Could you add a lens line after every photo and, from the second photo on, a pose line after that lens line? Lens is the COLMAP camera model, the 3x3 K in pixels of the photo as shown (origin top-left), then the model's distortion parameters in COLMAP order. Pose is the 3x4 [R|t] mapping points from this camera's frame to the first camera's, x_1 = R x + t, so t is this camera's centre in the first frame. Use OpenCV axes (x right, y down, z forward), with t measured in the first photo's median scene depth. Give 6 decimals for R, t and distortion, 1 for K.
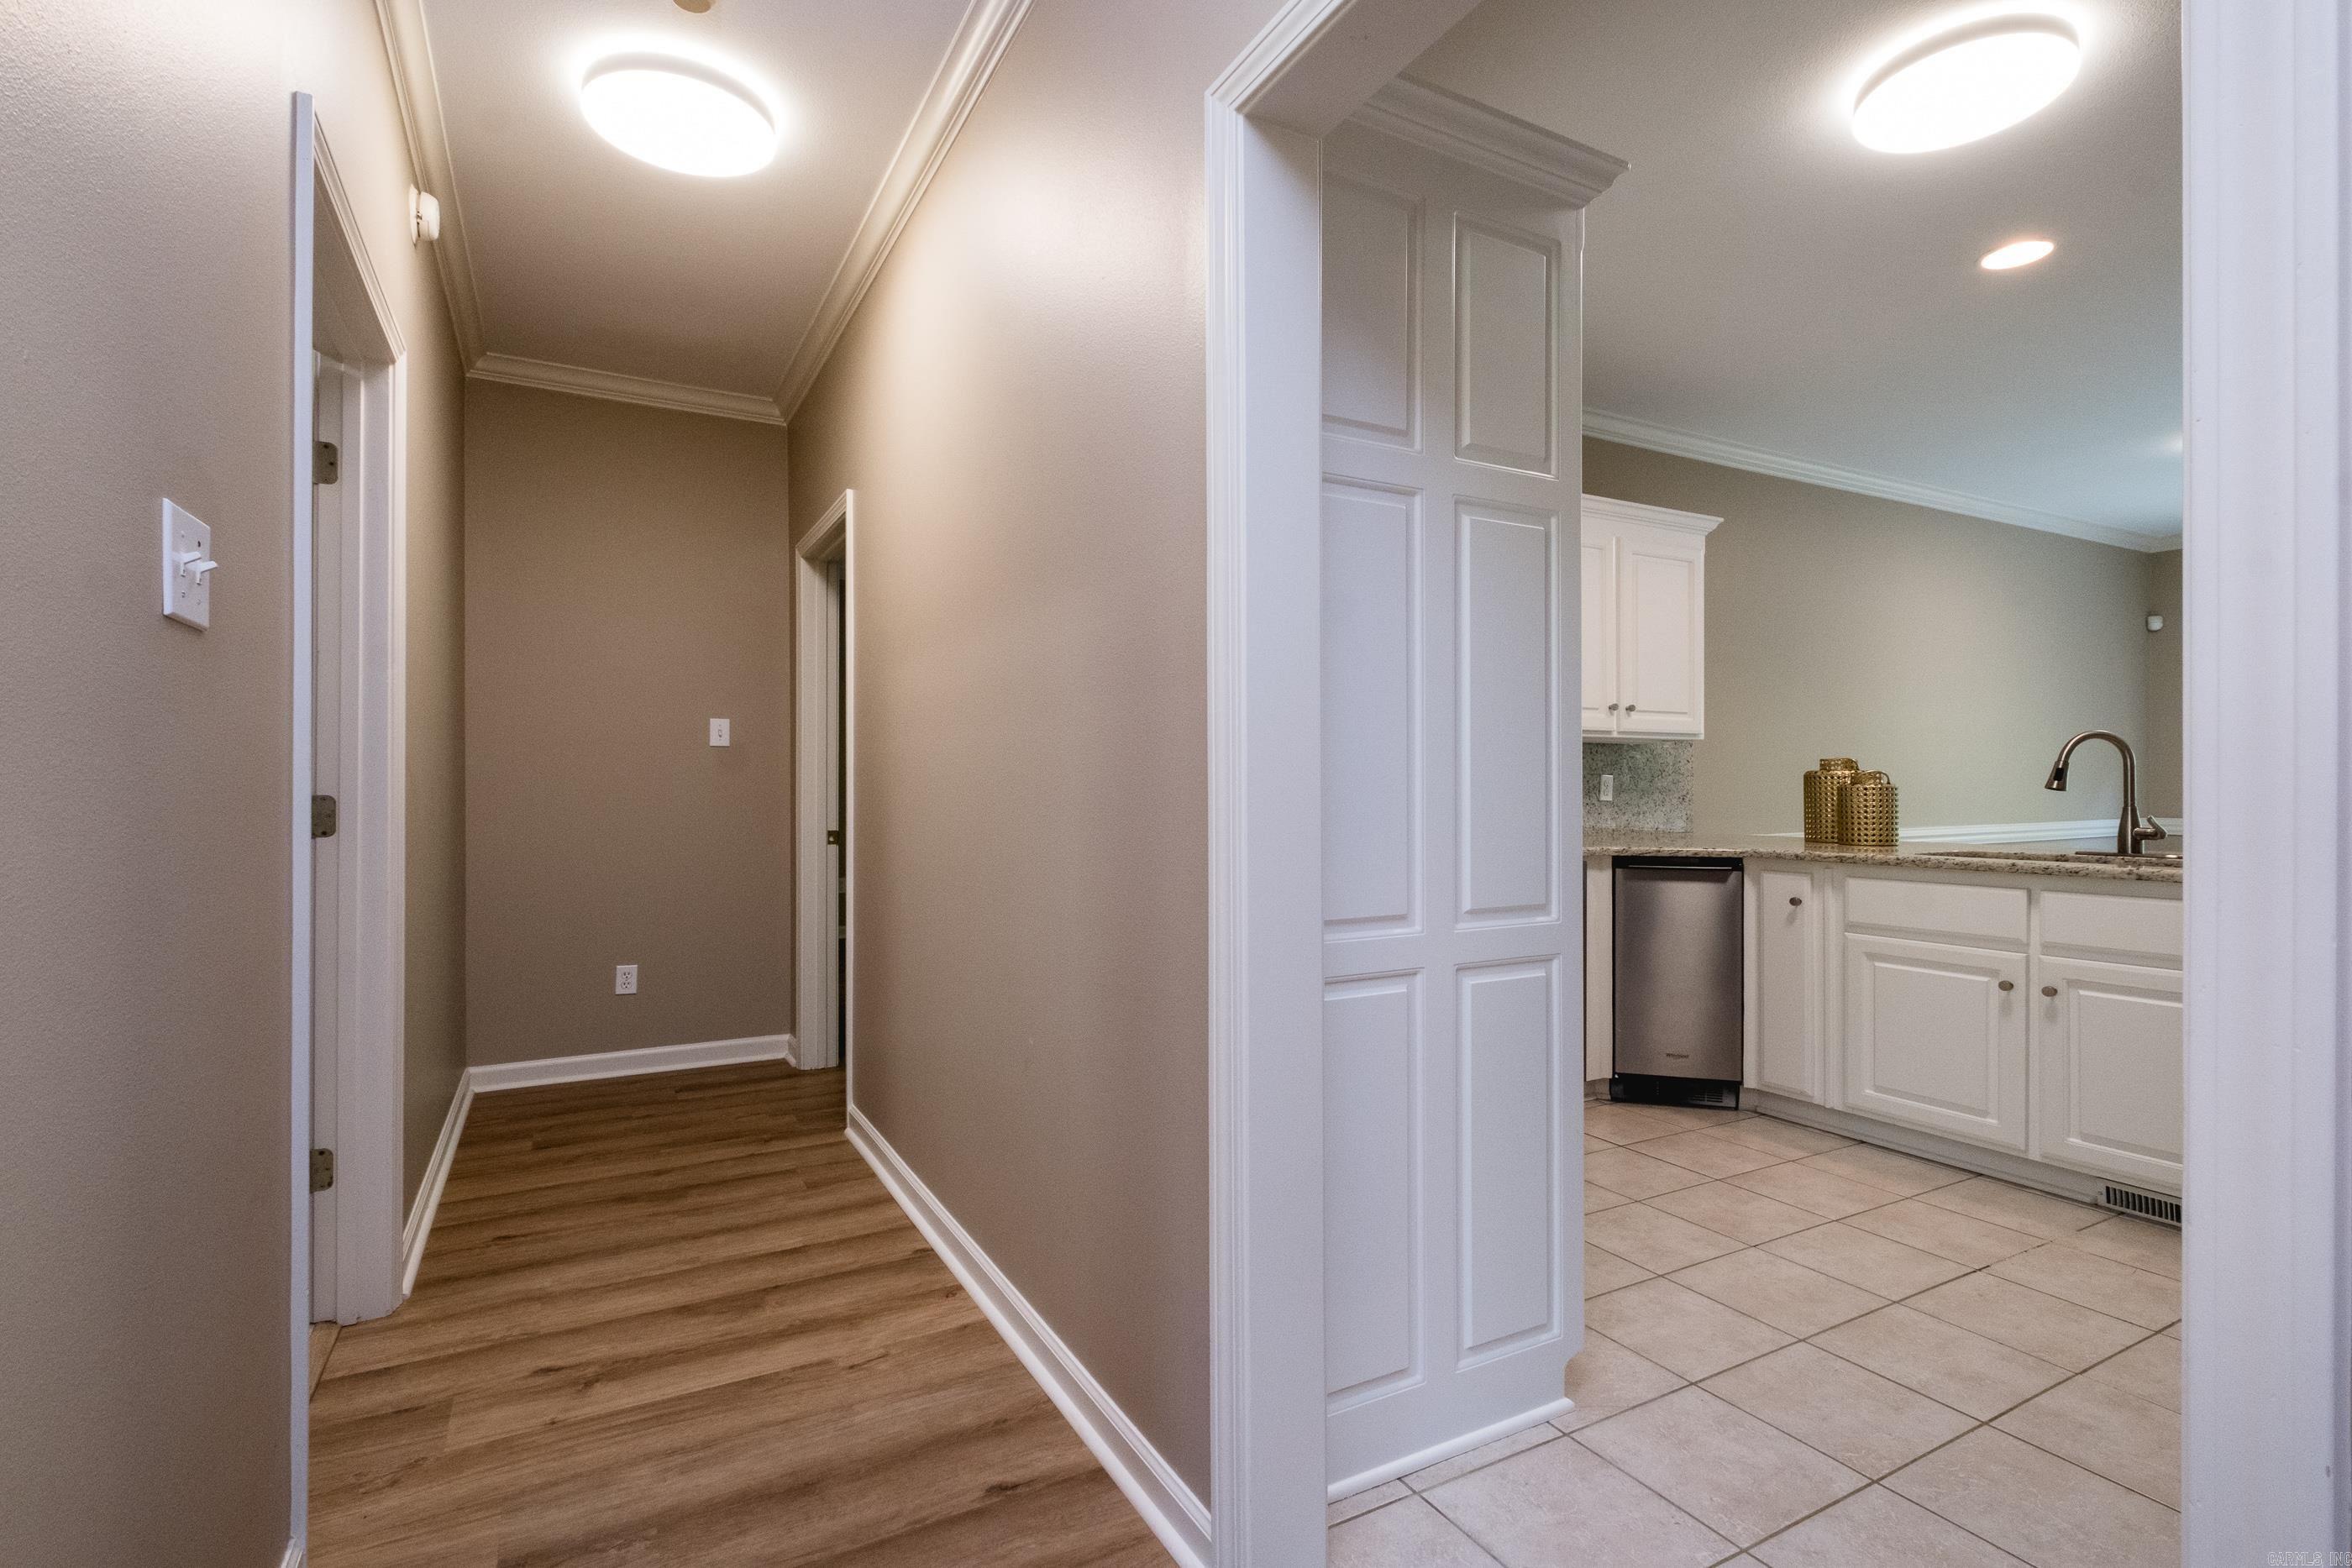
lens RADIAL K [[1015.4, 0, 1184.7], [0, 1015.4, 781.0], [0, 0, 1]] dist [0.012348, -0.007175]
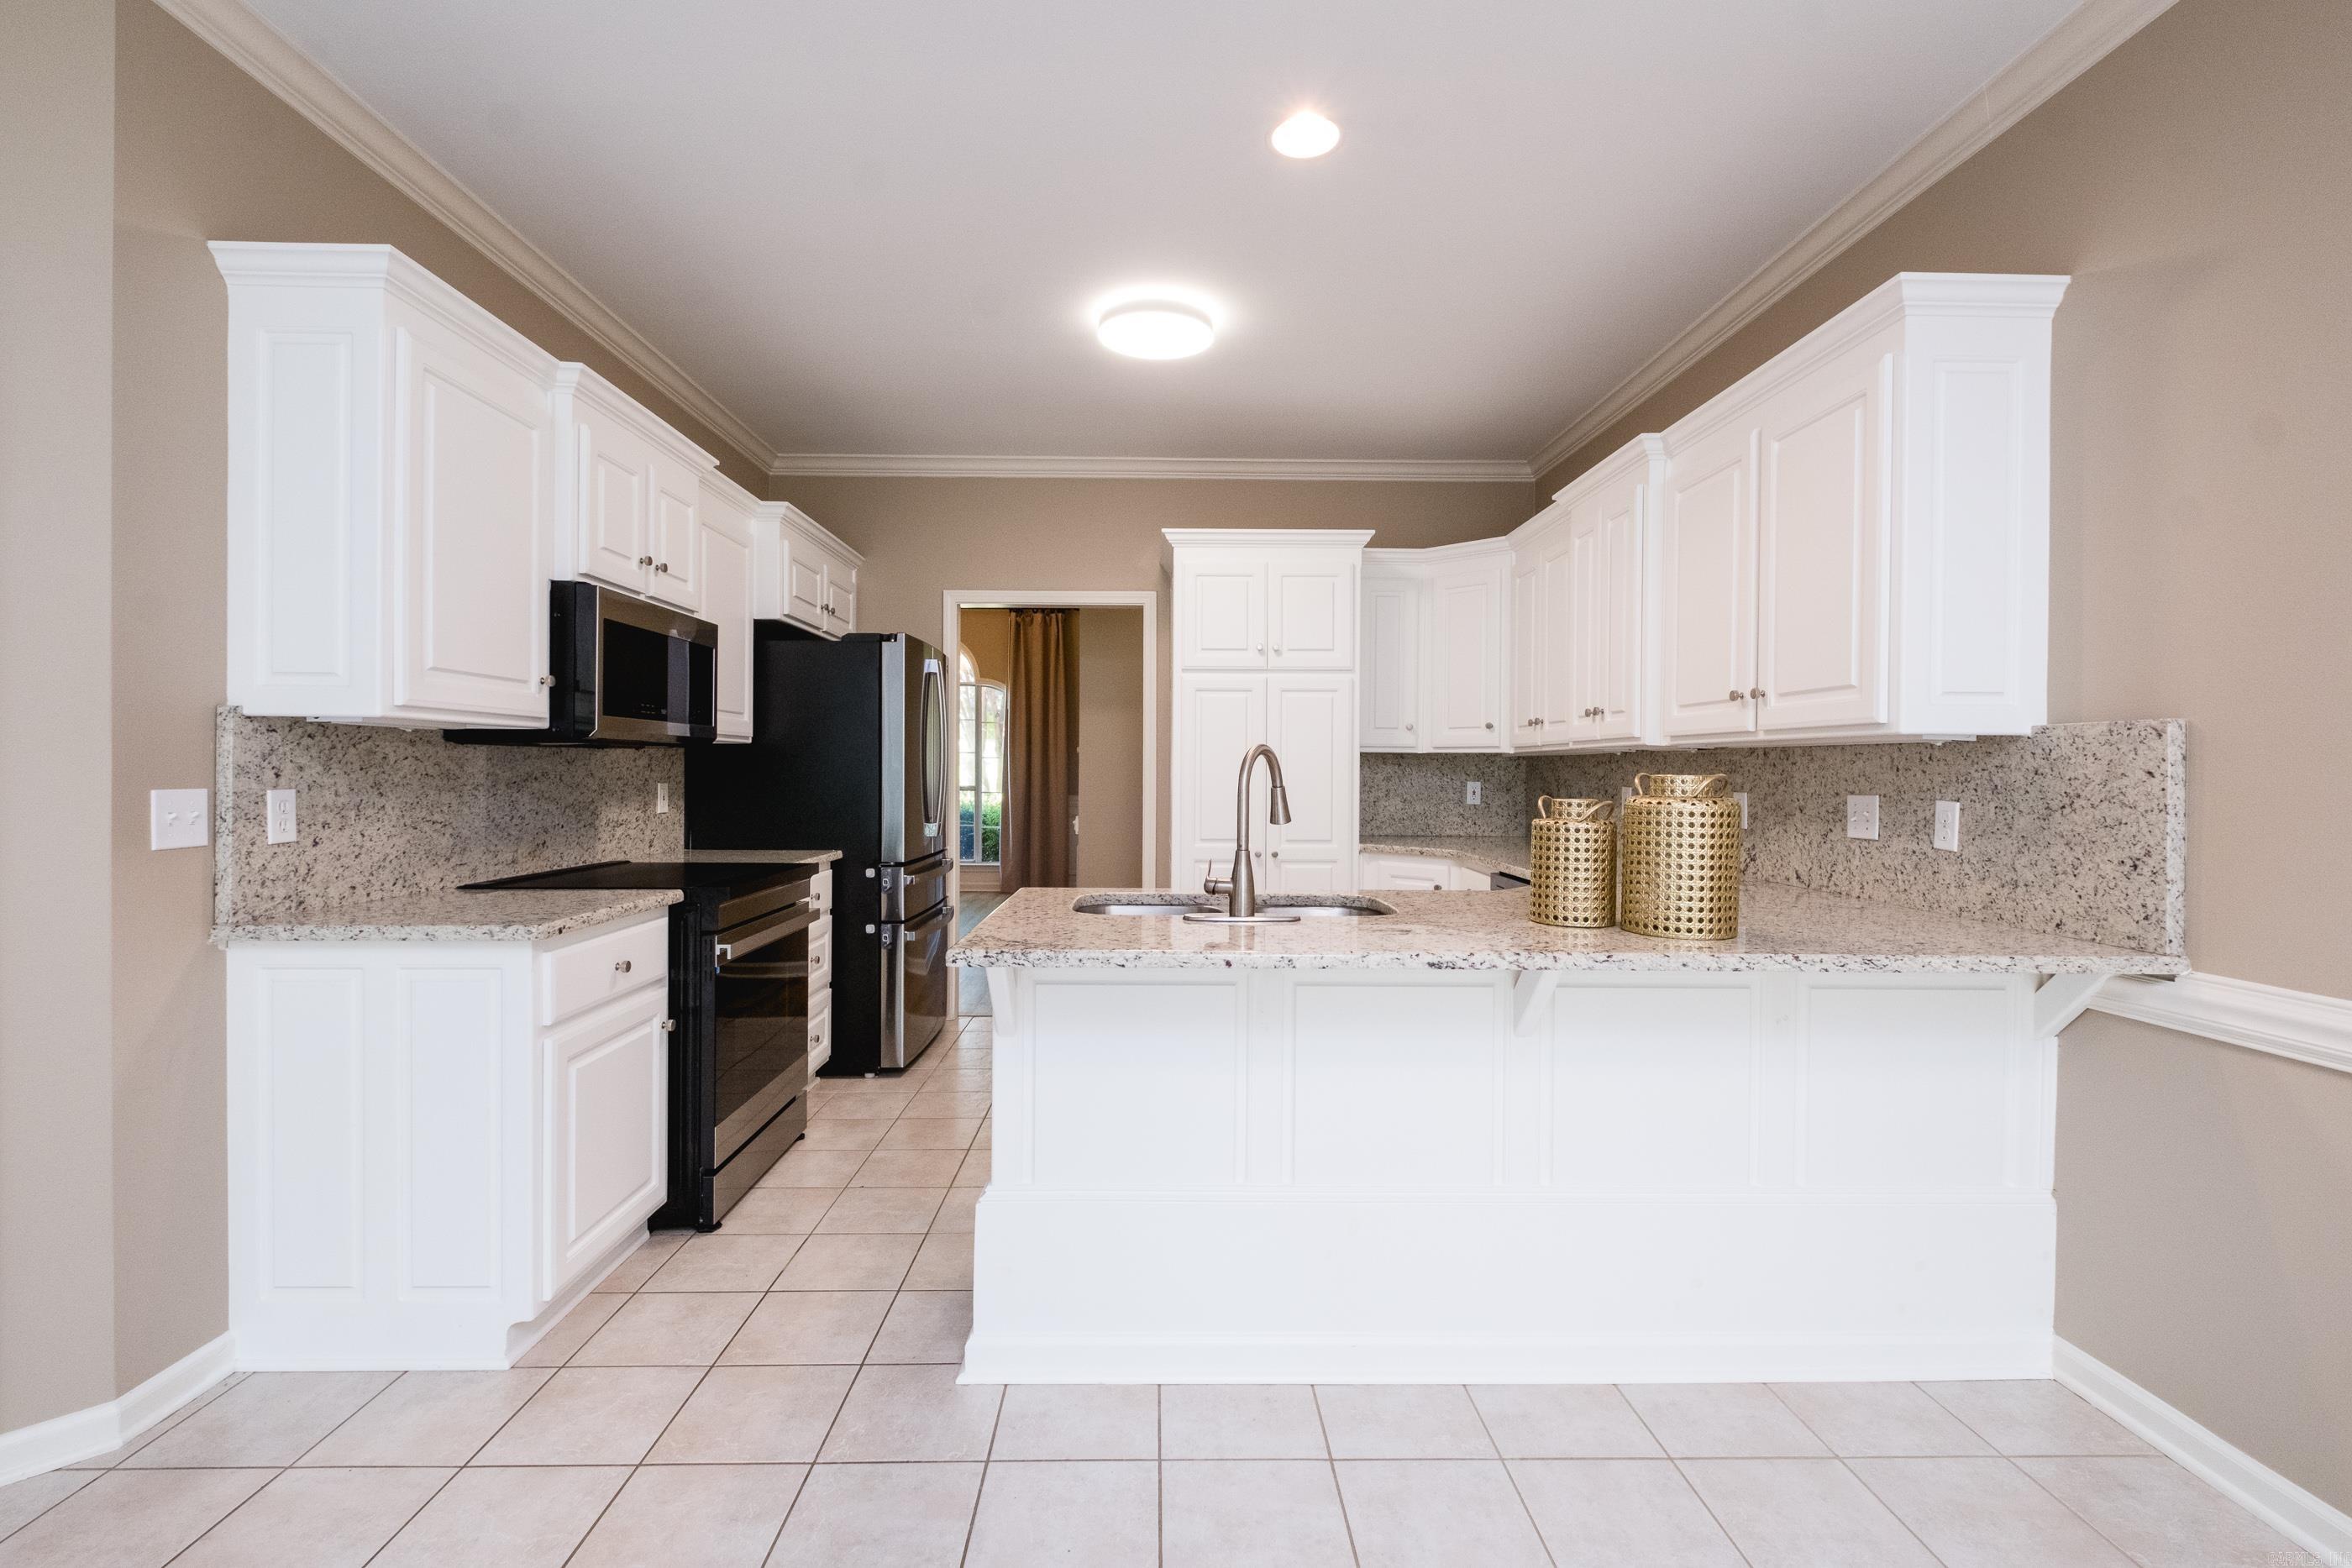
lens RADIAL K [[1040.0, 0, 1177.0], [0, 1040.0, 779.1], [0, 0, 1]] dist [-0.000736, -0.001048]
pose [[-0.427501, 0.002301, -0.904012, 1.077558], [-0.008618, 0.999941, 0.006621, -0.017622], [0.903974, 0.010621, -0.427456, 0.867567]]
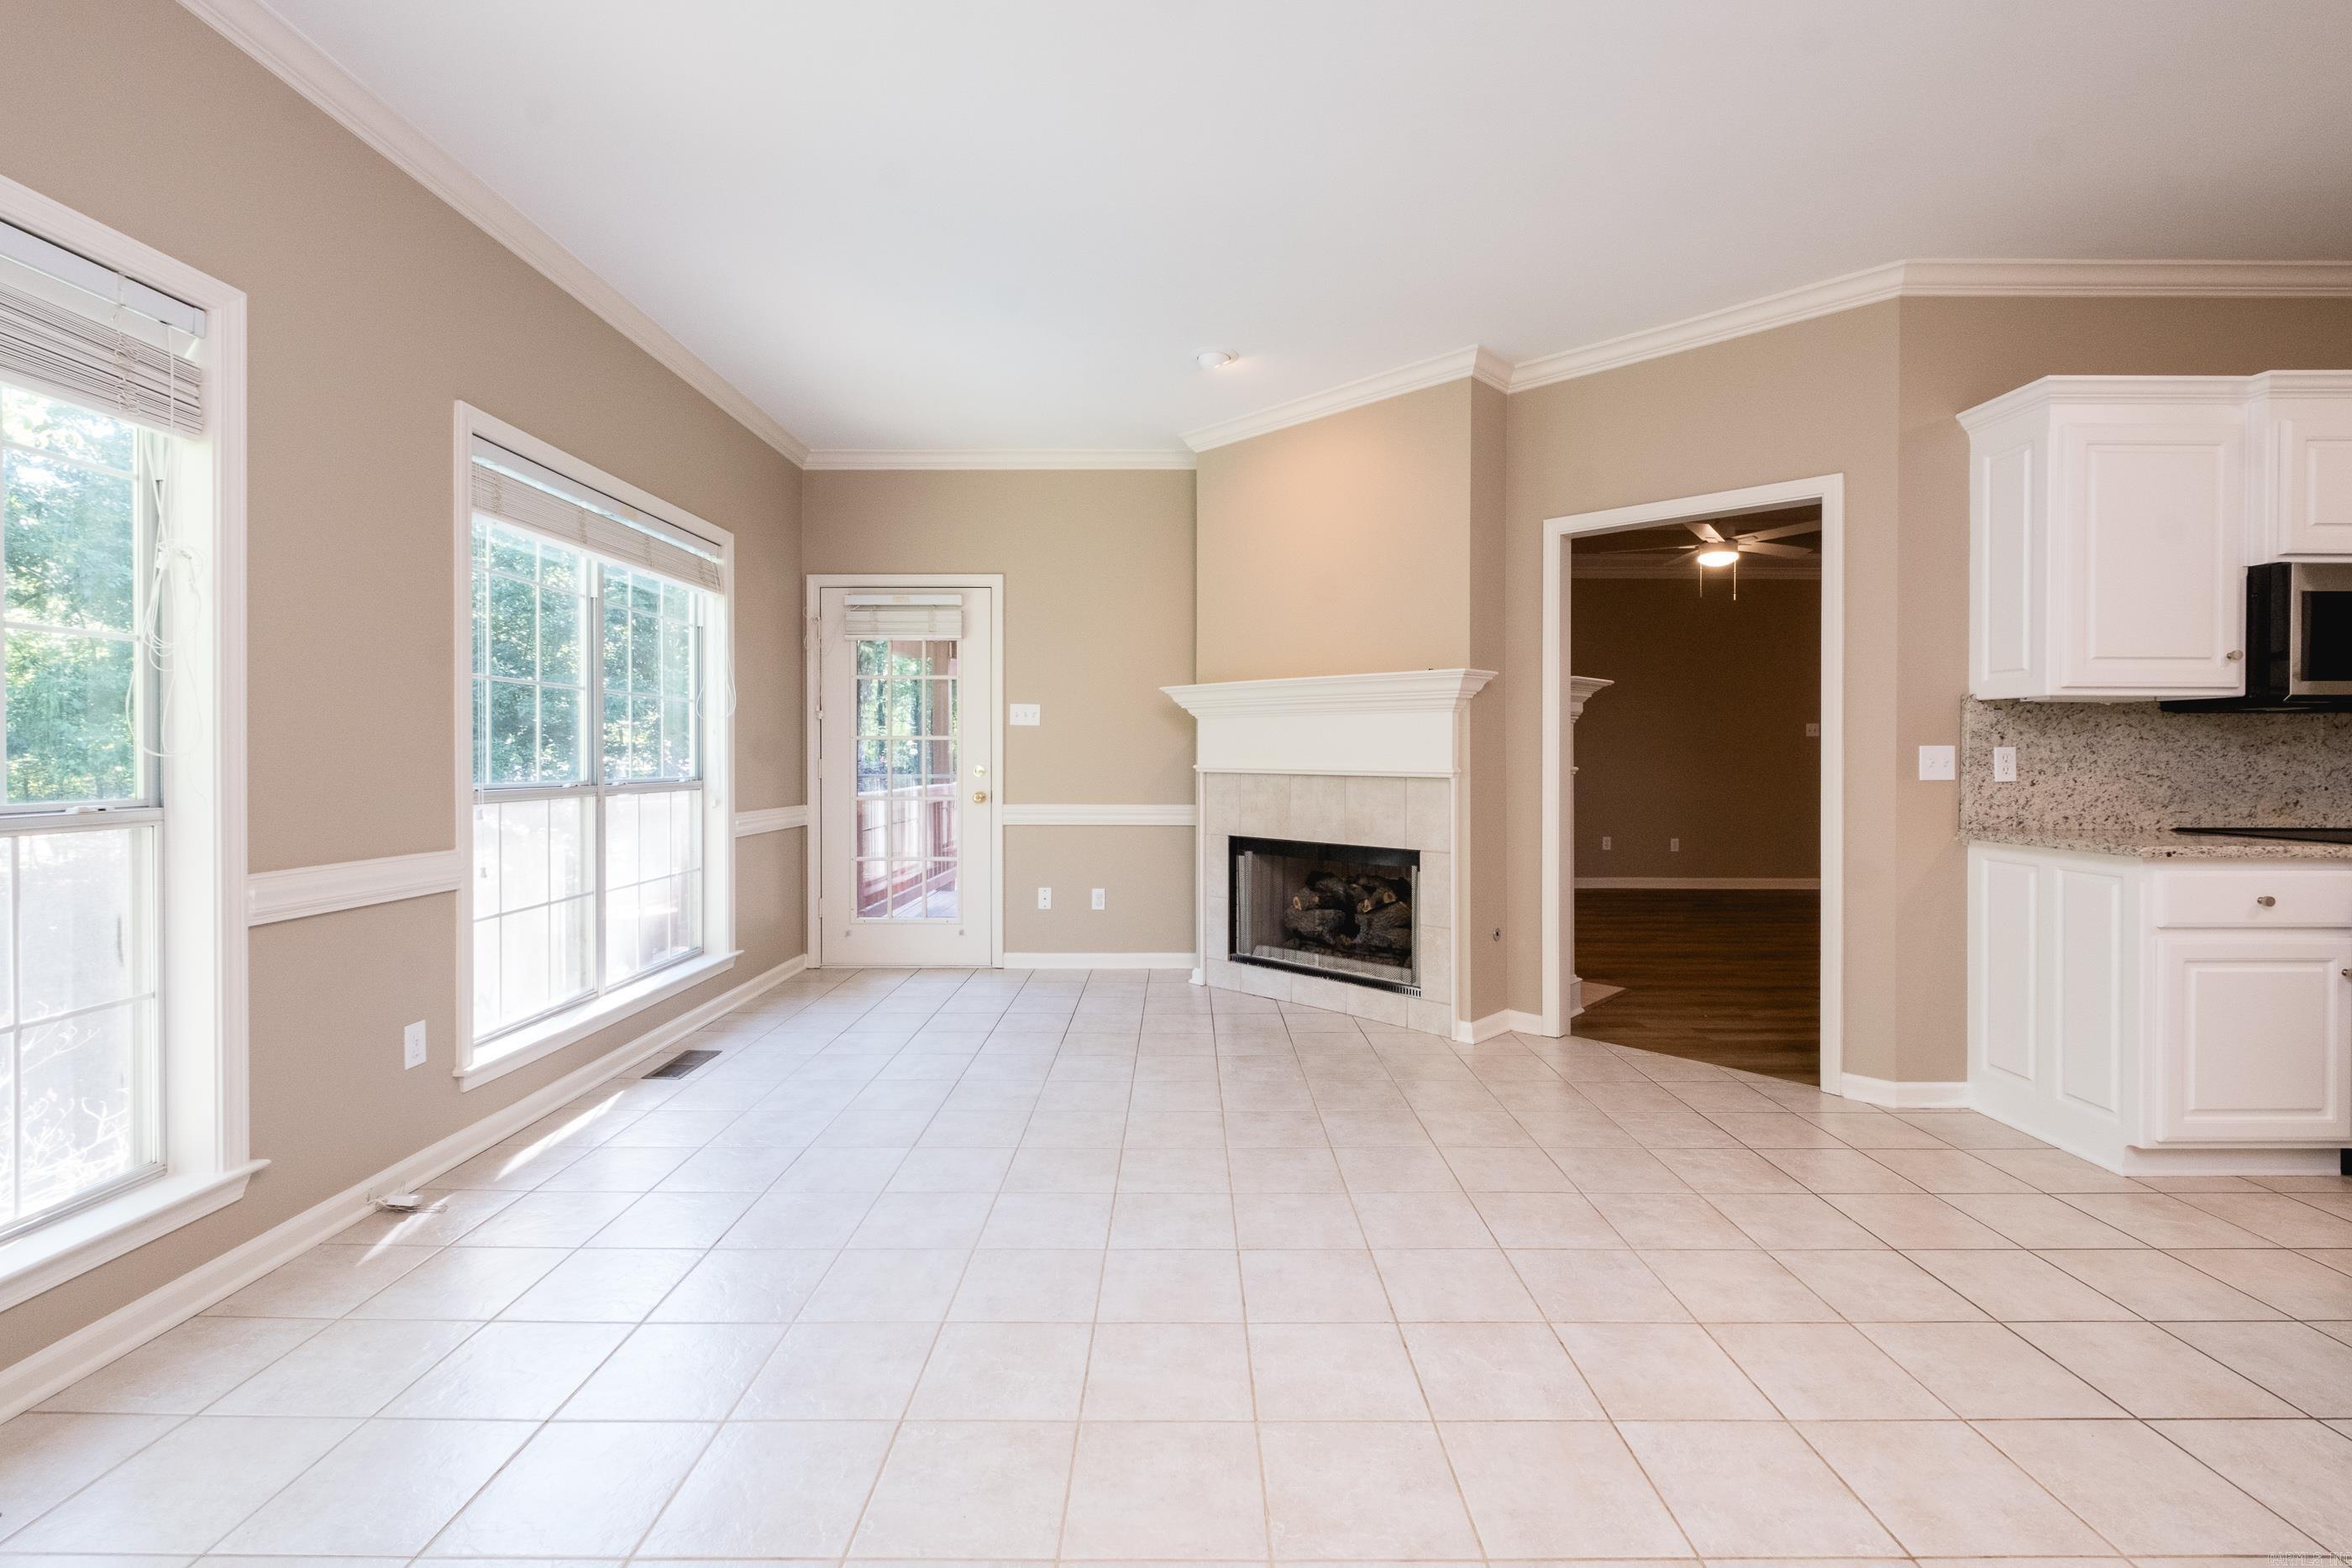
lens RADIAL K [[1023.8, 0, 1181.2], [0, 1023.8, 759.5], [0, 0, 1]] dist [0.002696, -0.001065]
pose [[-0.893633, -0.005736, 0.448762, 1.014126], [-0.002286, 0.999964, 0.008229, -0.001182], [-0.448793, 0.006328, -0.893613, 1.210931]]
